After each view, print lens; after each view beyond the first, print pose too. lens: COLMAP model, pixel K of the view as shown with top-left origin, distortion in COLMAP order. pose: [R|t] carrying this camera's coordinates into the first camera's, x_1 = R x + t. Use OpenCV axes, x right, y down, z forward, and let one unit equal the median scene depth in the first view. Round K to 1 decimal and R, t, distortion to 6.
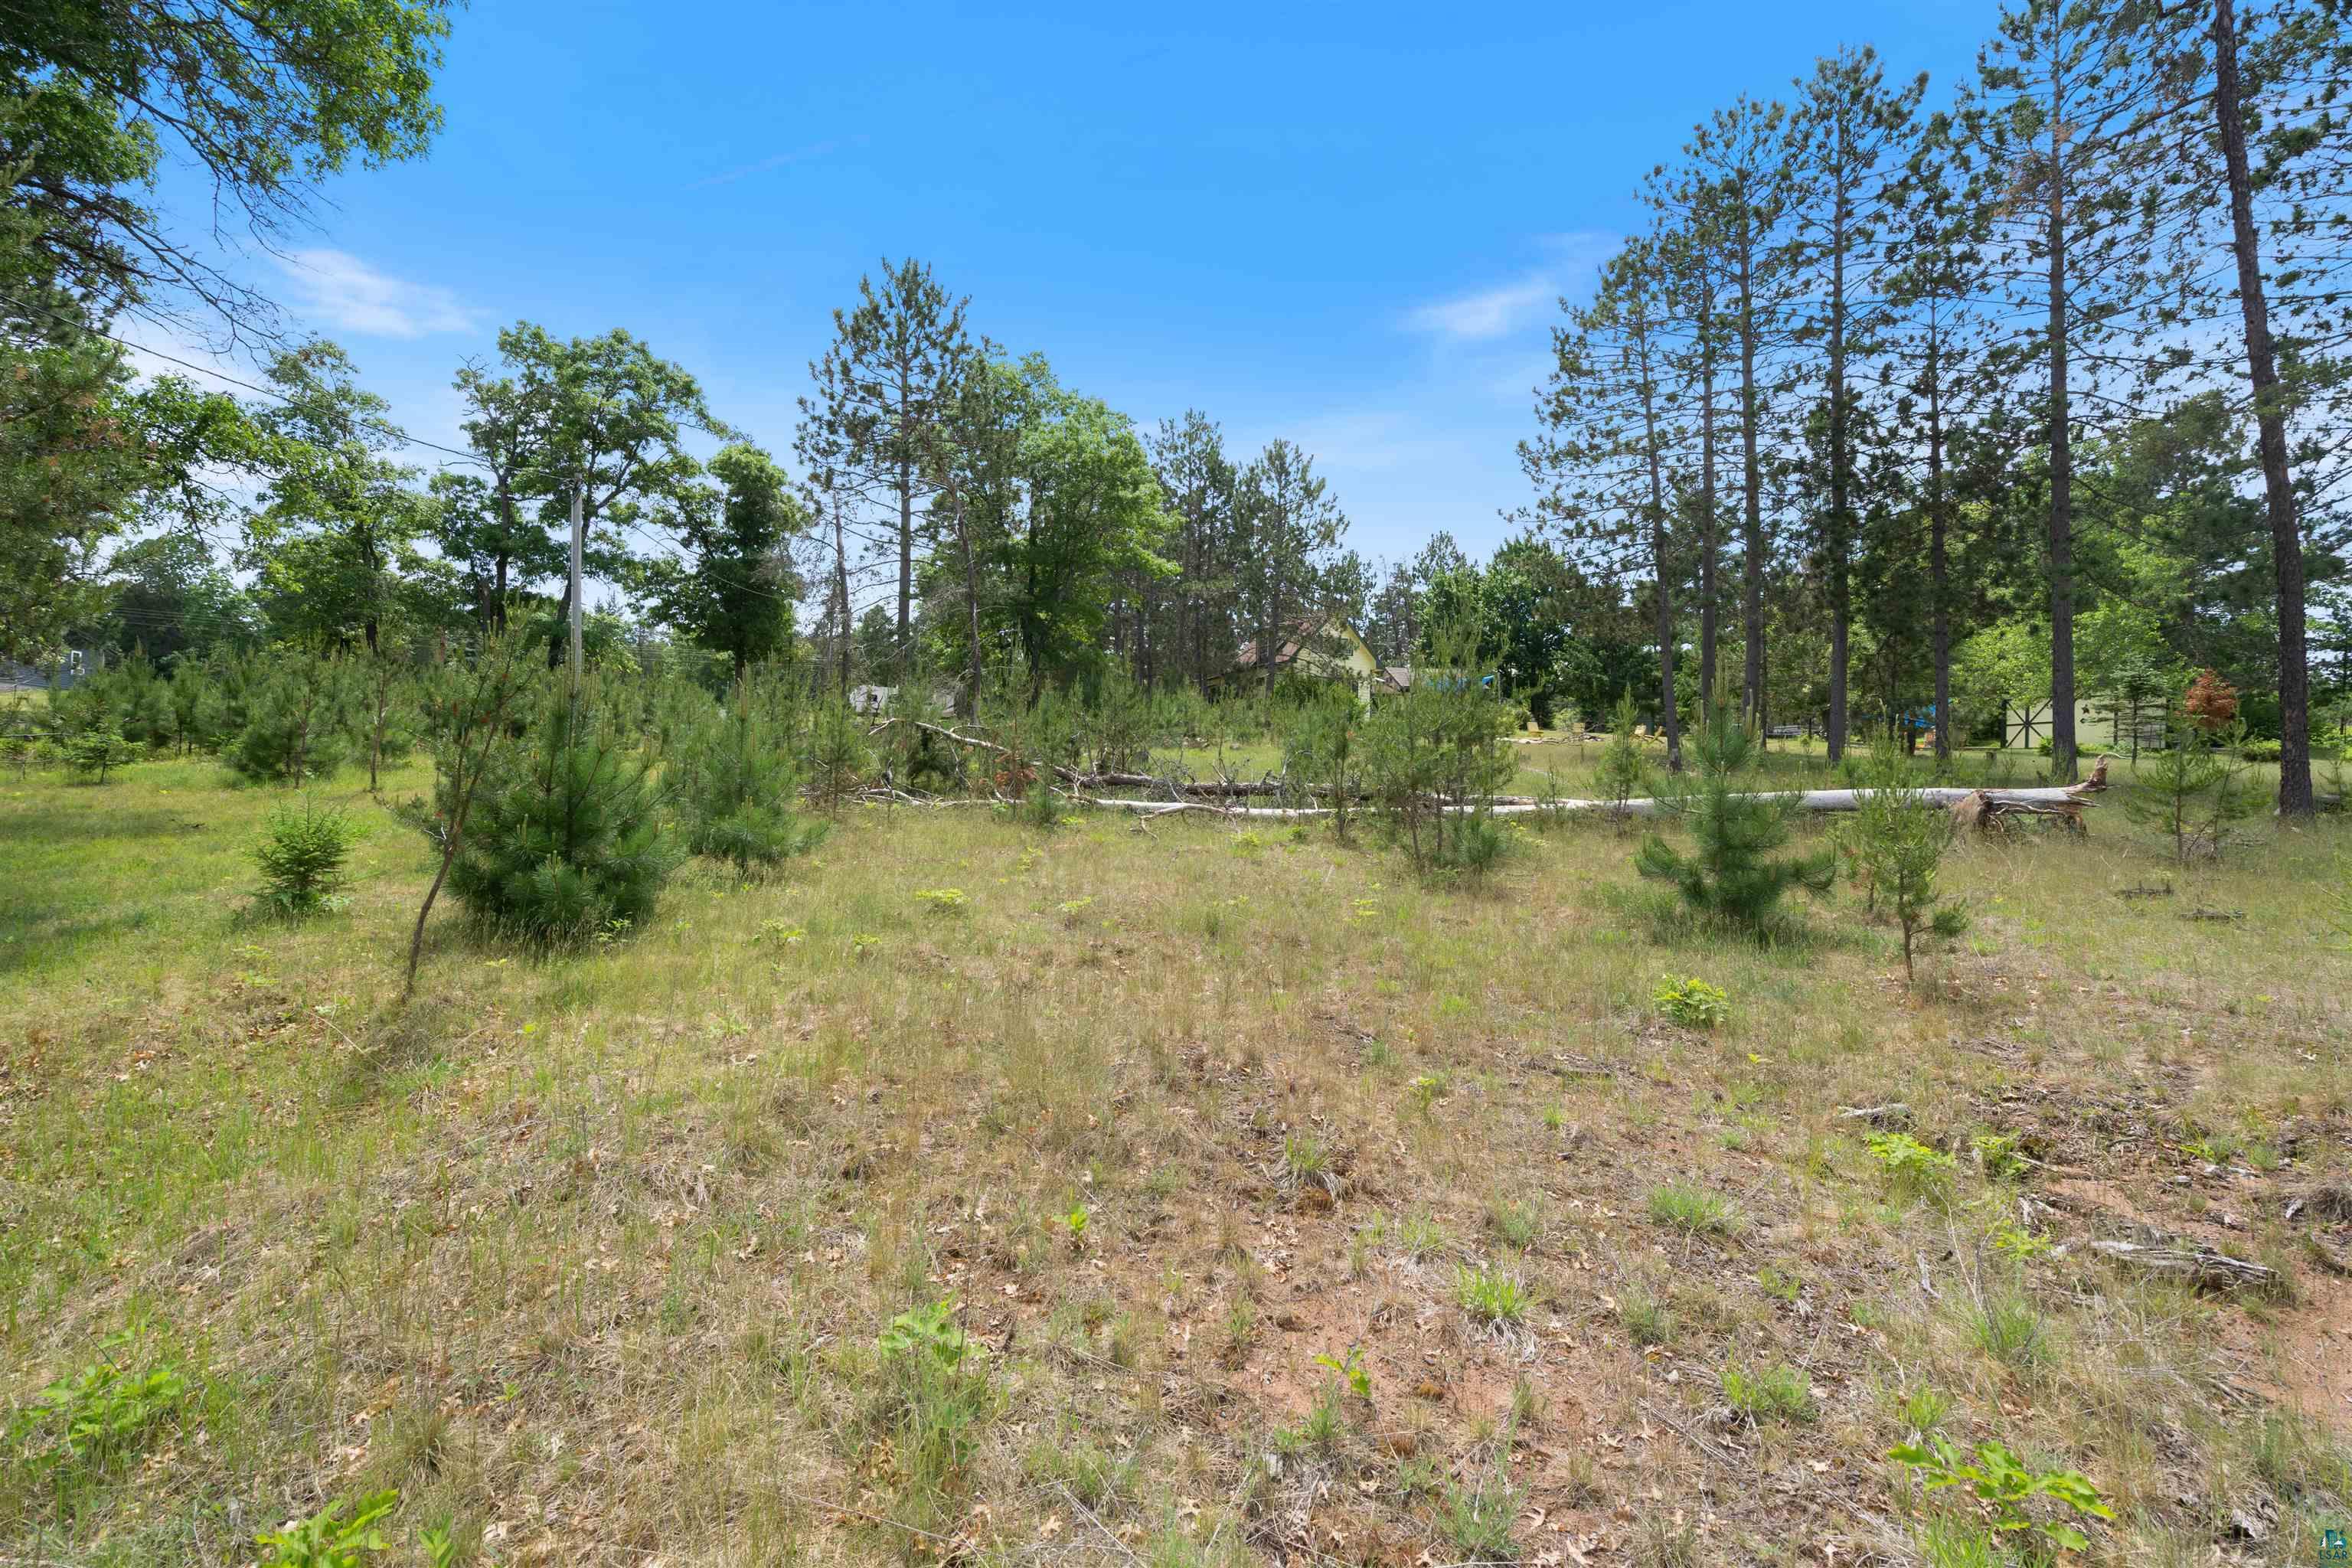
lens RADIAL K [[1077.3, 0, 1153.9], [0, 1077.3, 761.9], [0, 0, 1]] dist [-0.004708, 0.001029]
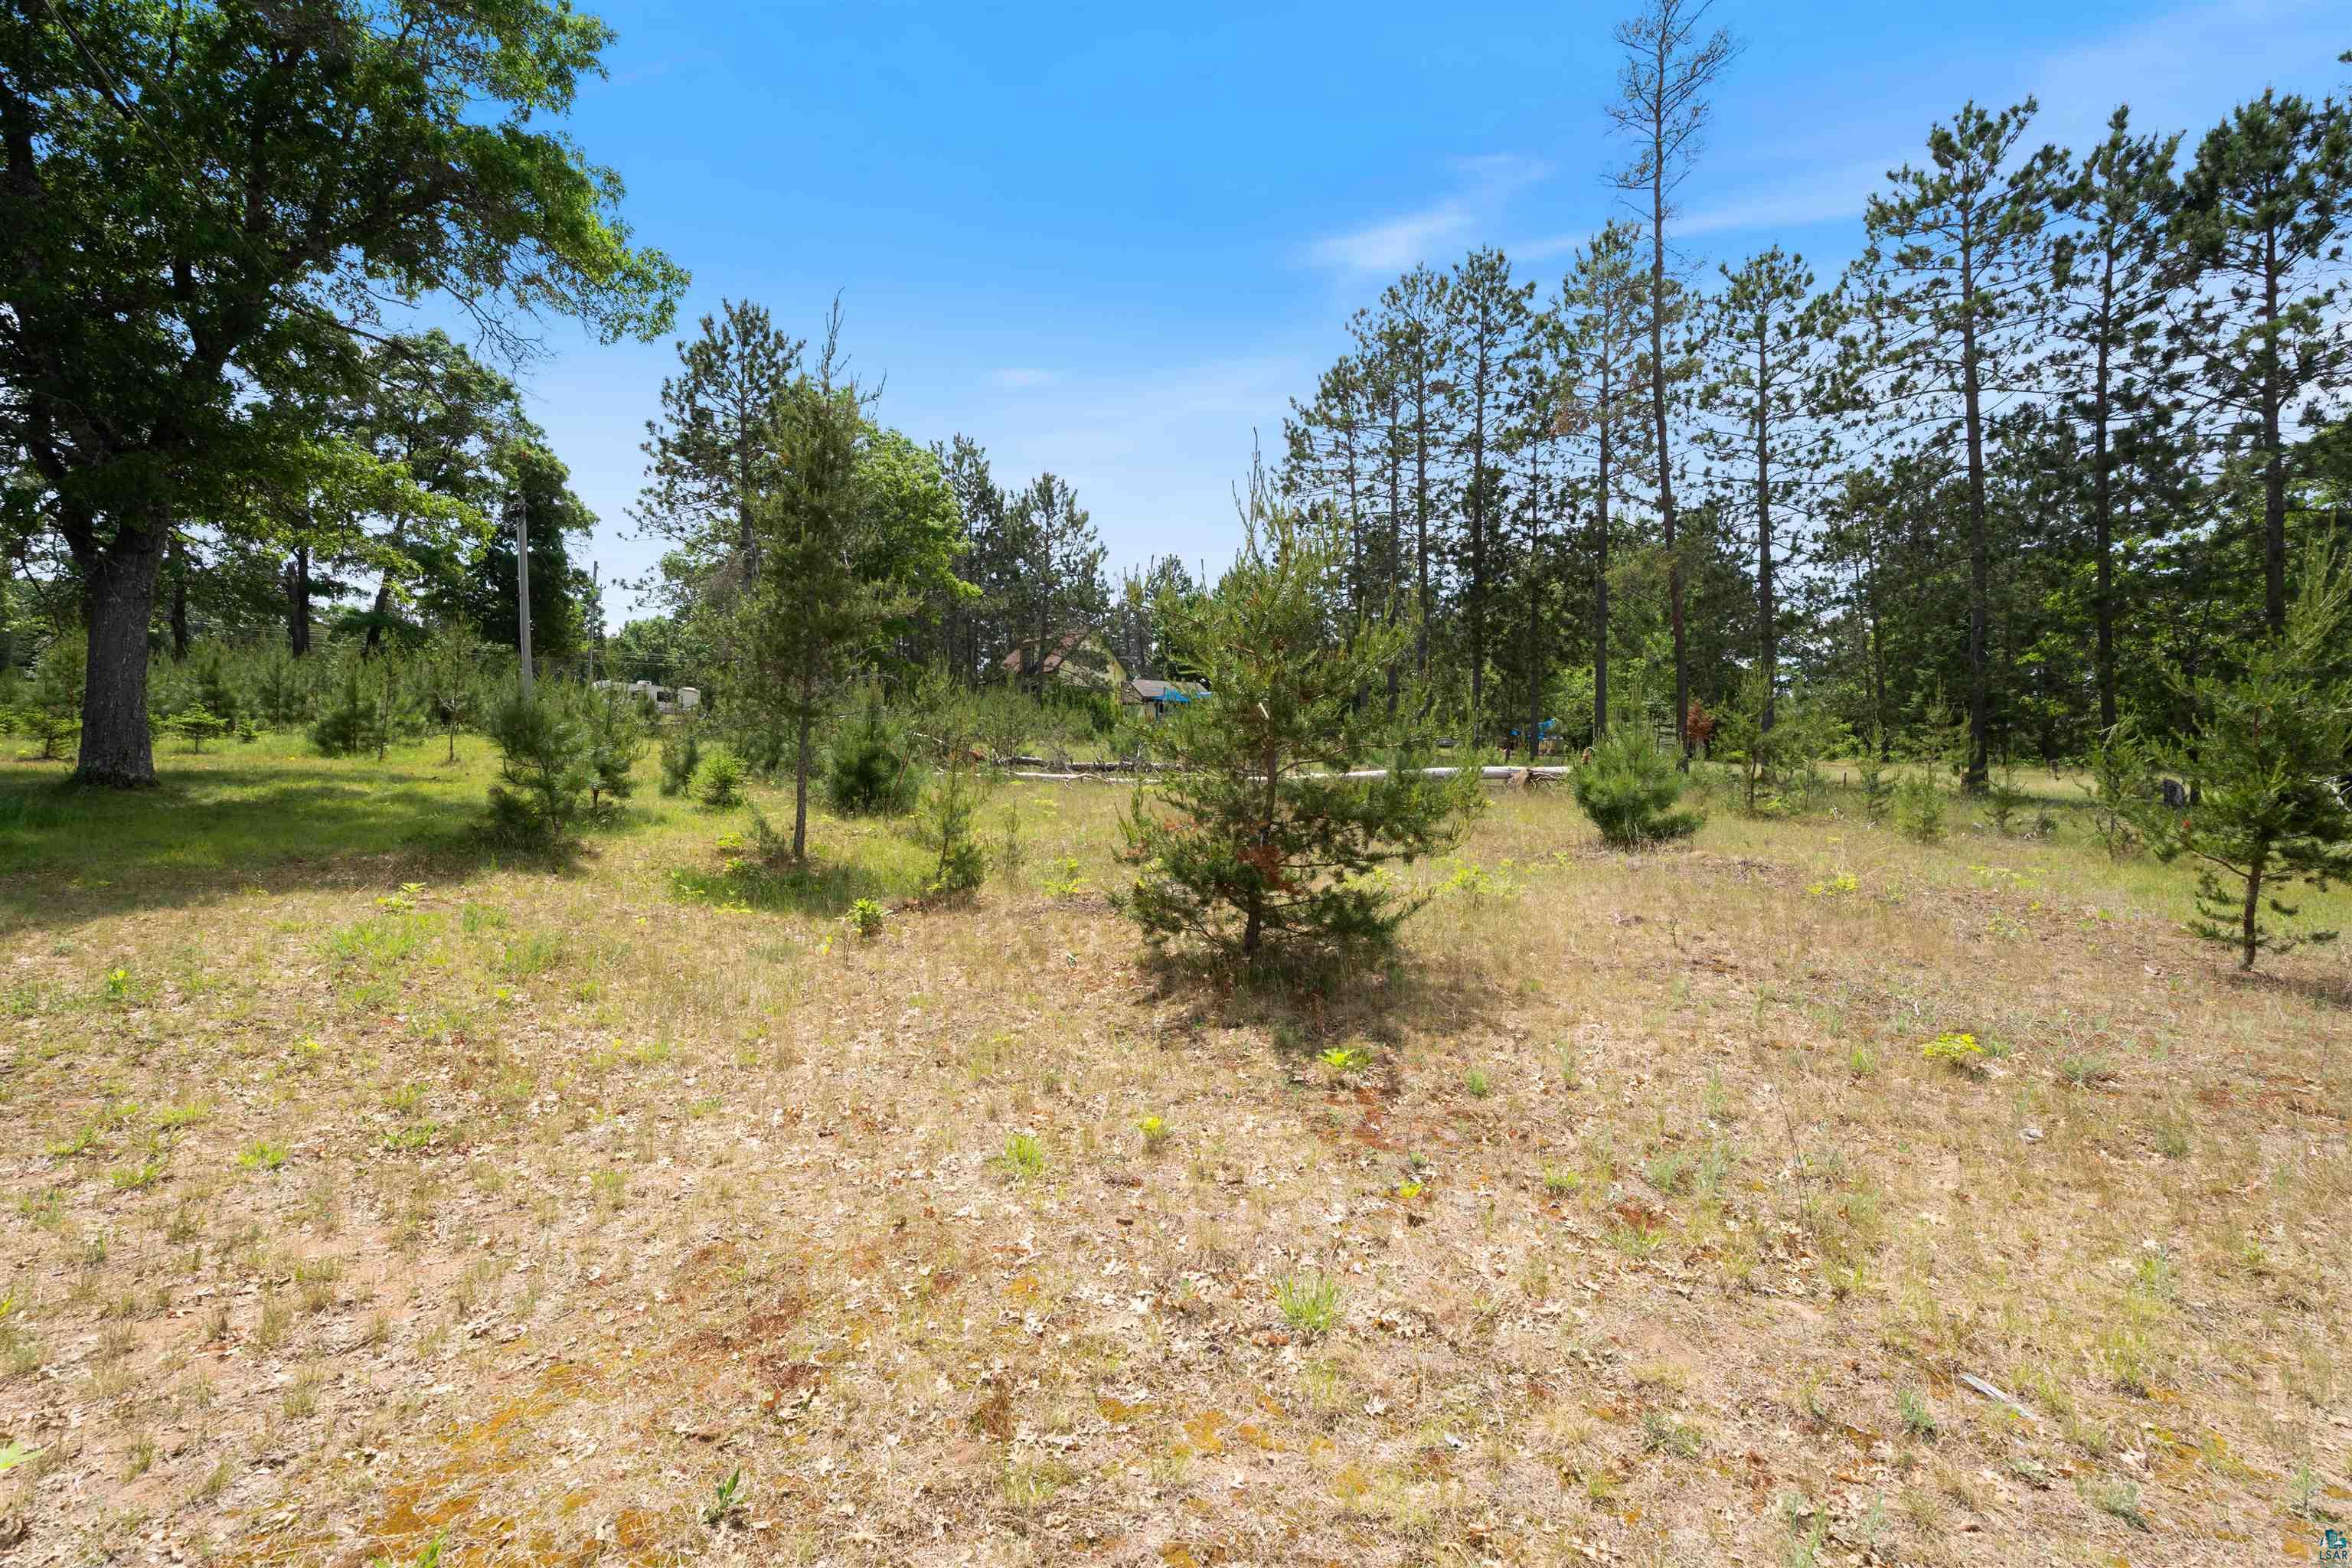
lens RADIAL K [[1077.3, 0, 1183.0], [0, 1077.3, 792.9], [0, 0, 1]] dist [-0.004708, 0.001029]
pose [[0.959419, 0.002712, 0.281971, -0.096881], [-0.009019, 0.999737, 0.021073, 0.012186], [-0.281840, -0.022761, 0.959192, -0.187028]]
